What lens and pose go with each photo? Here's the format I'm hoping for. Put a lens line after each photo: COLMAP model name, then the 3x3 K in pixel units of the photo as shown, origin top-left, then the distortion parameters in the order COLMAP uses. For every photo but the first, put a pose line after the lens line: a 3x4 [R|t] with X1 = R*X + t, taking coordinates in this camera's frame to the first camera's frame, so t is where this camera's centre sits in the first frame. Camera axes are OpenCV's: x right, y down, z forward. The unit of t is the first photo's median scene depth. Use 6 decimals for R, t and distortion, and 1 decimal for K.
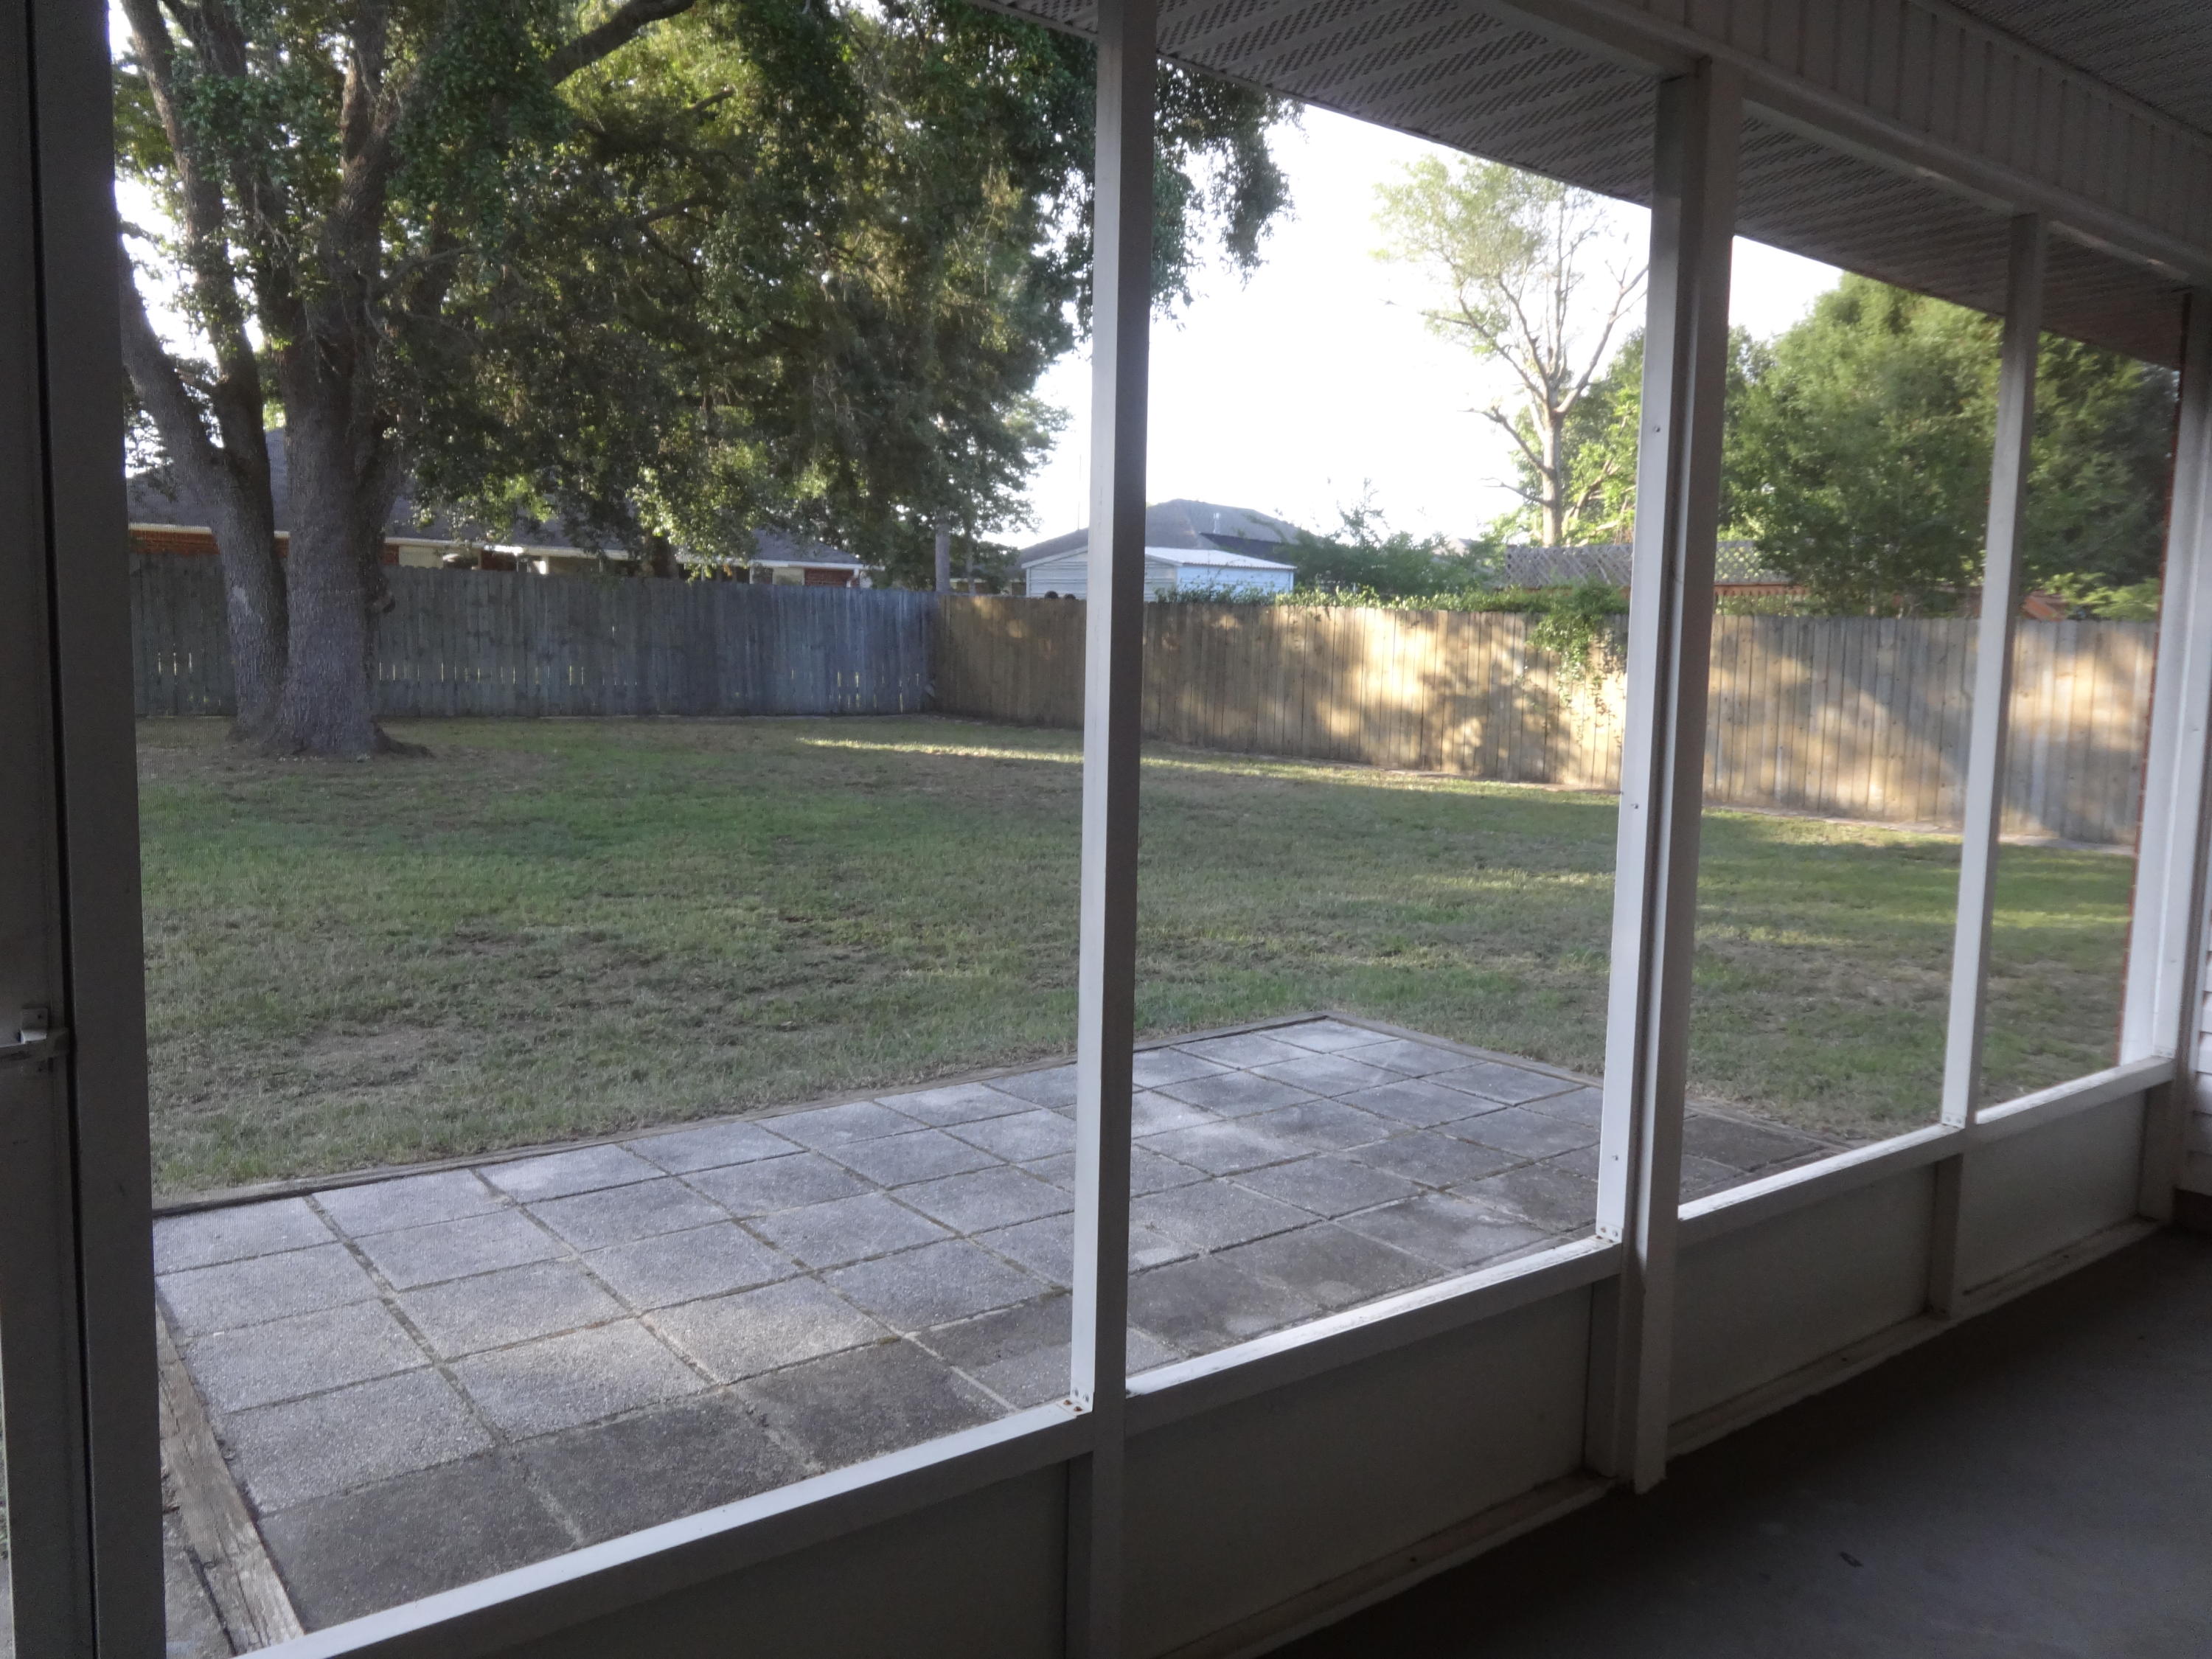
lens RADIAL K [[1667.4, 0, 1111.3], [0, 1667.4, 819.8], [0, 0, 1]] dist [-0.003017, 0.014537]
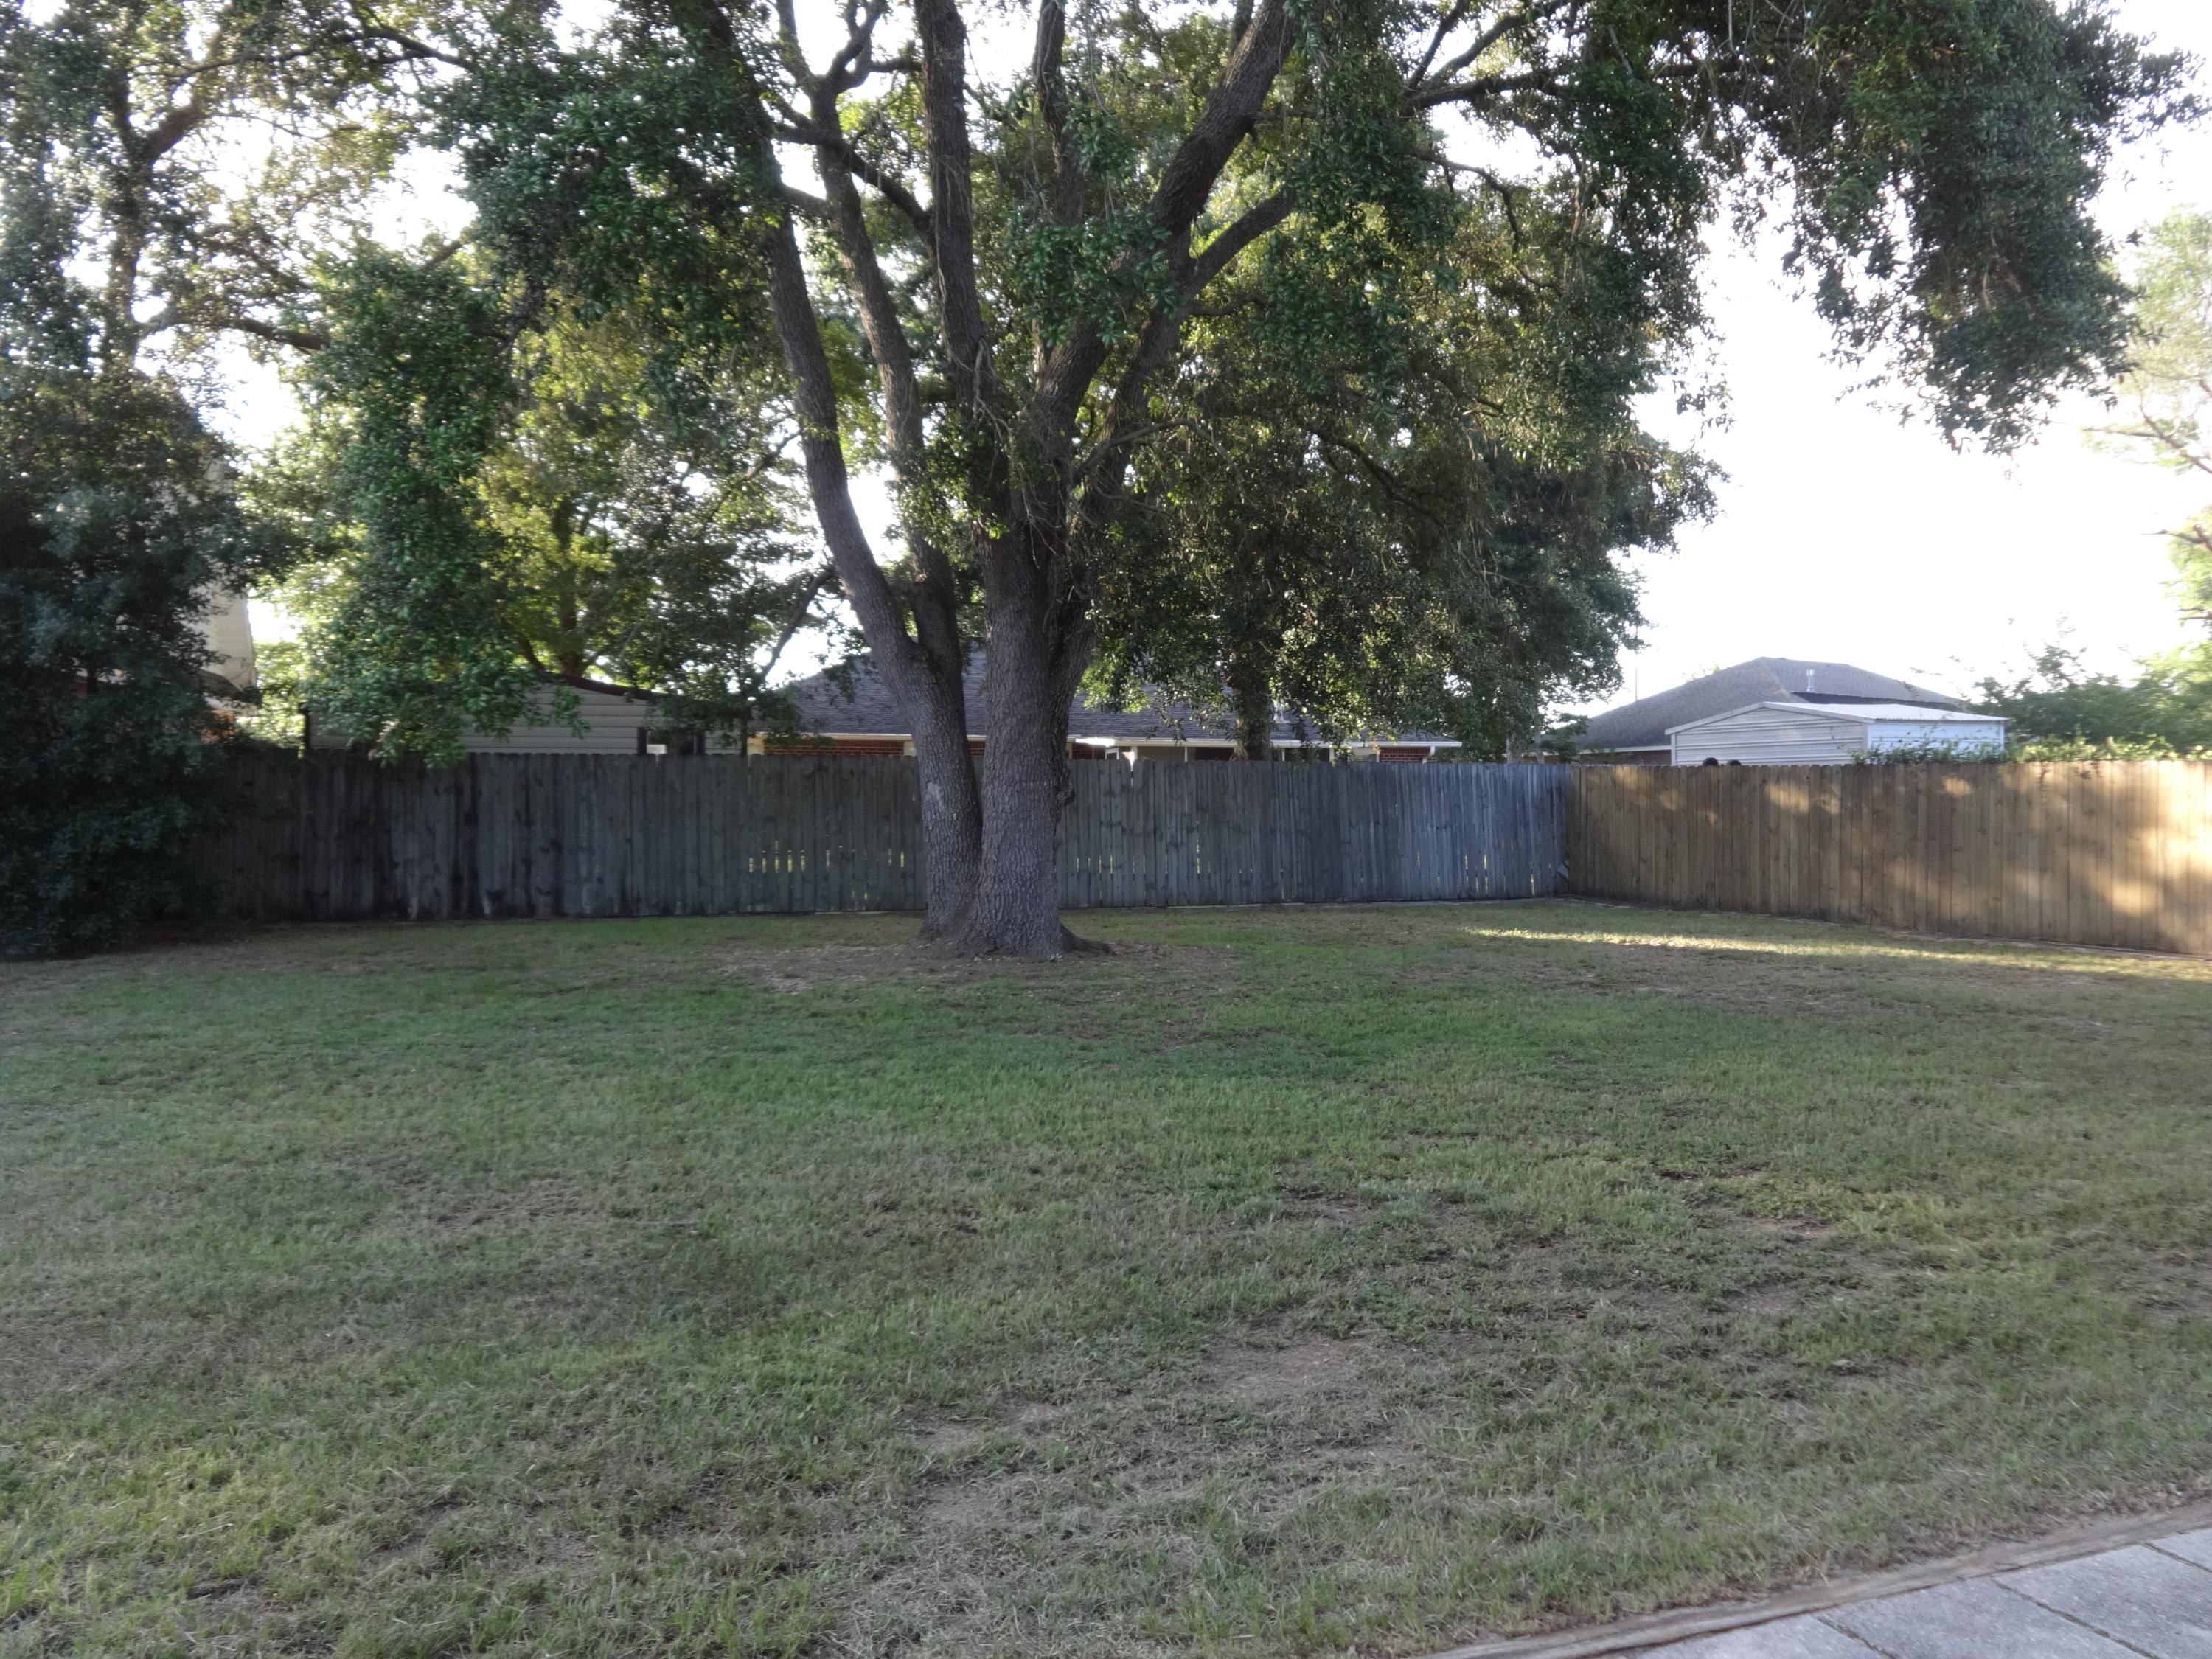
lens RADIAL K [[1667.4, 0, 1111.3], [0, 1667.4, 819.8], [0, 0, 1]] dist [-0.003017, 0.014537]
pose [[0.952614, -0.029884, -0.302711, -0.089360], [-0.002802, 0.994258, -0.106971, -0.009461], [0.304170, 0.102751, 0.947060, 0.073517]]
